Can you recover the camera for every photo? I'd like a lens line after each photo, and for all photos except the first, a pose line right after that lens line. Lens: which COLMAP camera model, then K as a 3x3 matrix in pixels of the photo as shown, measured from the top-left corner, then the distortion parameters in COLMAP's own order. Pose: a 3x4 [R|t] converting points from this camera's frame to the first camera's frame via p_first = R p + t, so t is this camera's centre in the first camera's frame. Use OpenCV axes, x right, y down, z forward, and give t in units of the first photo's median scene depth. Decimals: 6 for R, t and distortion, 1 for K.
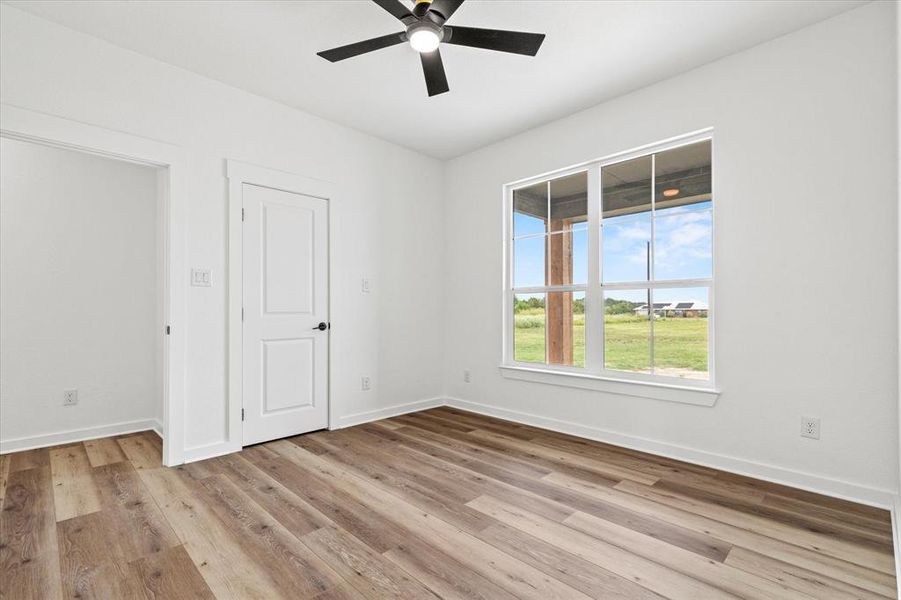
lens RADIAL K [[417.3, 0, 449.2], [0, 417.3, 305.0], [0, 0, 1]] dist [0.003383, 0.000154]
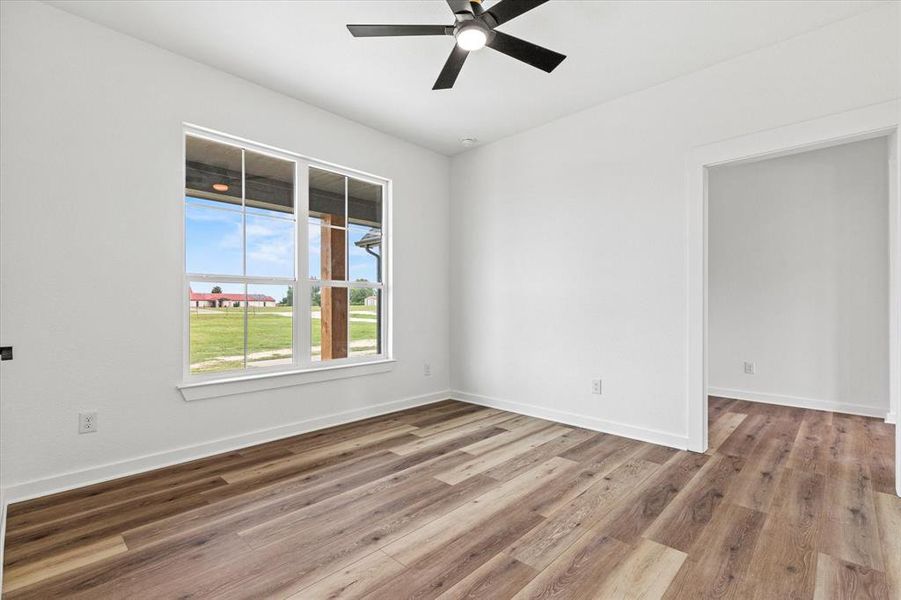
lens RADIAL K [[417.3, 0, 449.2], [0, 417.3, 305.0], [0, 0, 1]] dist [0.003383, 0.000154]
pose [[-0.033894, 0.001039, 0.999425, -0.845272], [-0.011357, 0.999934, -0.001424, 0.012418], [-0.999361, -0.011399, -0.033880, 0.855552]]
